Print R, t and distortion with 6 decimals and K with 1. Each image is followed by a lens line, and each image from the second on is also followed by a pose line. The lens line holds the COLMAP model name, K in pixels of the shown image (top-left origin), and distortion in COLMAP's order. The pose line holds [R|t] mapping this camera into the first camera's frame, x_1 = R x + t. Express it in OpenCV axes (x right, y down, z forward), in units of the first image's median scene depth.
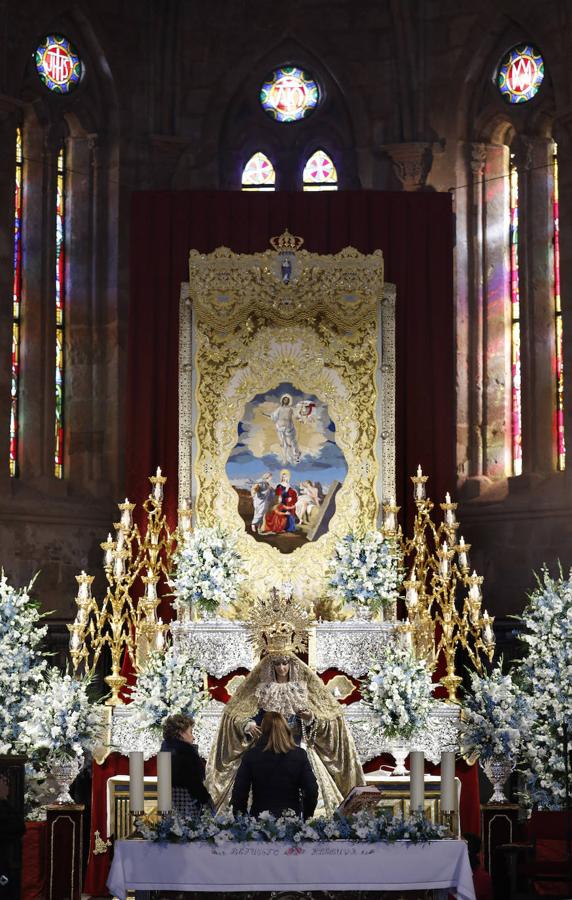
lens RADIAL K [[2762.2, 0, 286.0], [0, 2762.2, 450.0], [0, 0, 1]] dist [0.068656, -0.382652]
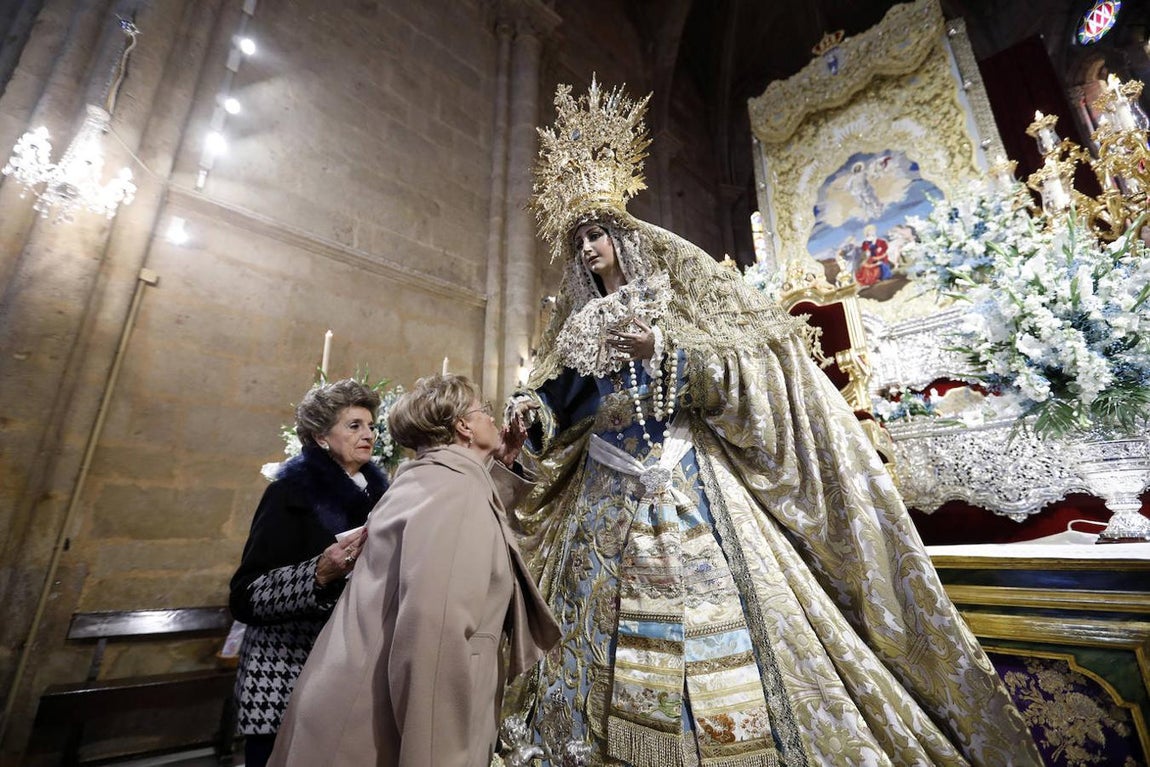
lens RADIAL K [[508.8, 0, 580.3], [0, 508.8, 383.6], [0, 0, 1]] dist [0.001928, -0.000305]
pose [[0.715265, -0.221965, -0.662667, 0.034261], [0.084186, 0.968682, -0.233598, 0.096214], [0.693764, 0.111298, 0.711551, 0.807120]]
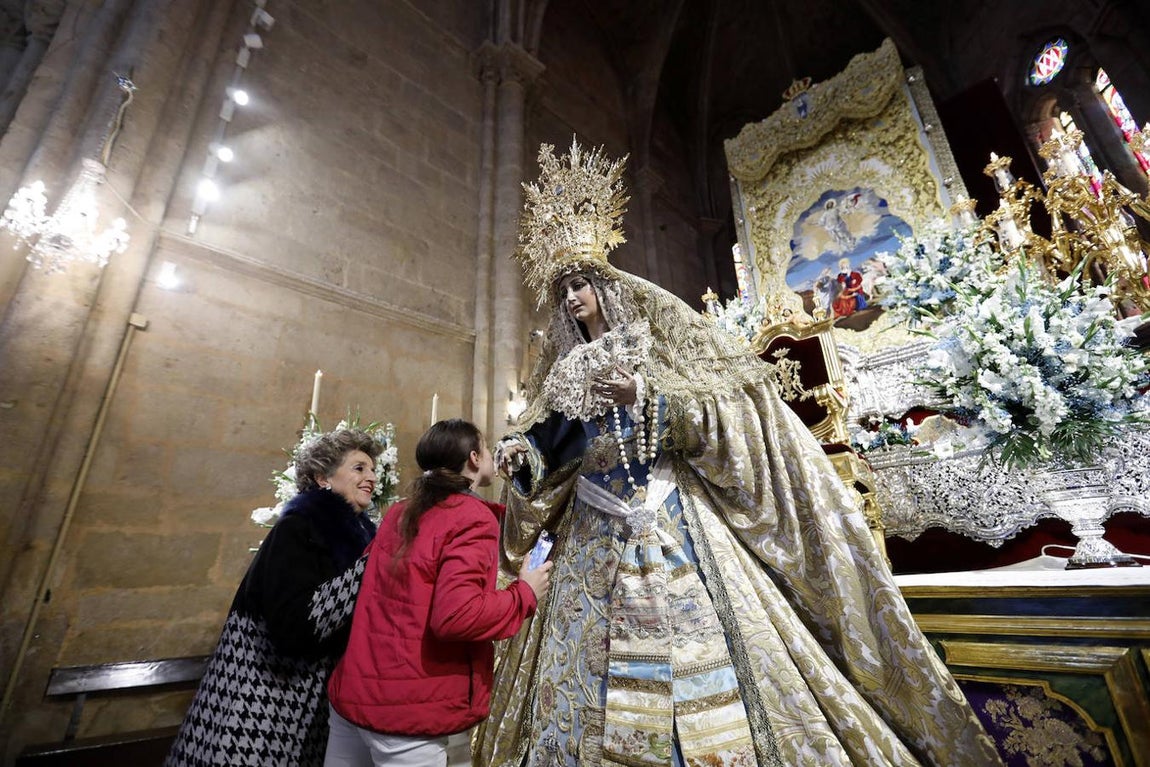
lens RADIAL K [[508.8, 0, 580.3], [0, 508.8, 383.6], [0, 0, 1]] dist [0.001928, -0.000305]
pose [[0.723714, -0.273086, -0.633768, 0.036559], [0.109935, 0.952266, -0.284786, 0.095086], [0.681287, 0.136431, 0.719191, 0.805373]]
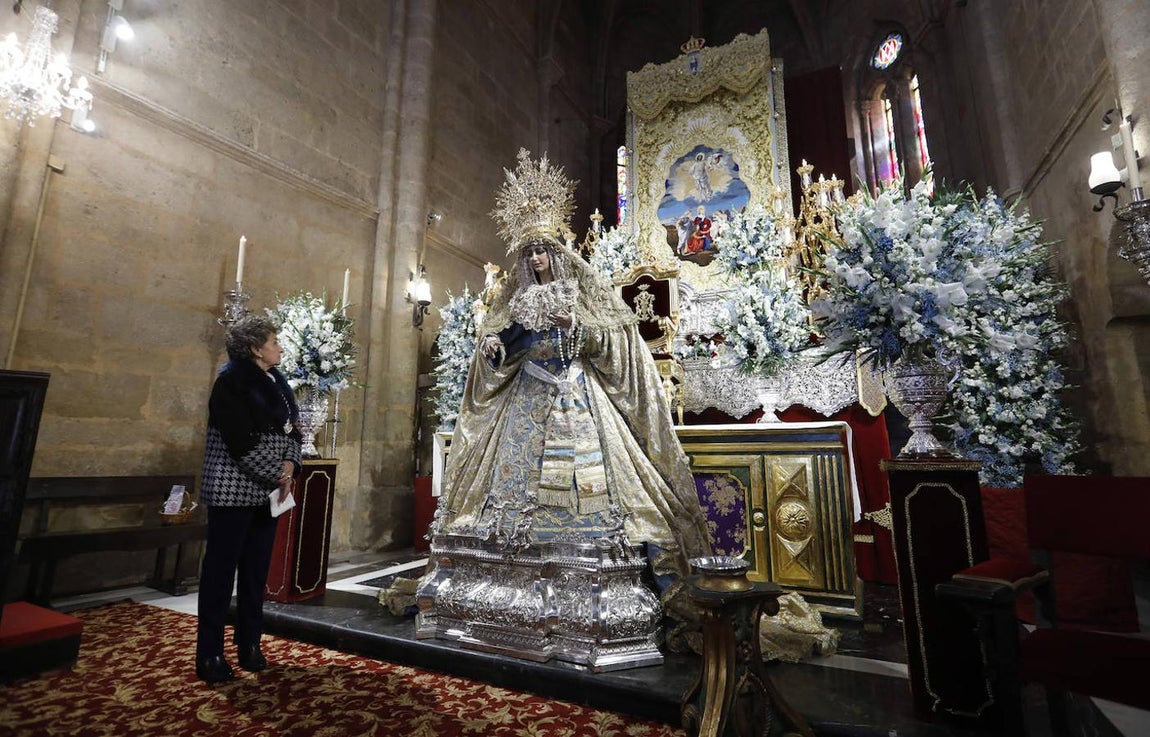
lens RADIAL K [[544.9, 0, 583.0], [0, 544.9, 350.3], [0, 0, 1]] dist [0.000461, 0.000512]
pose [[0.896655, -0.083502, -0.434784, 0.056228], [0.045881, 0.994291, -0.096337, 0.097754], [0.440346, 0.066433, 0.895367, 0.751268]]
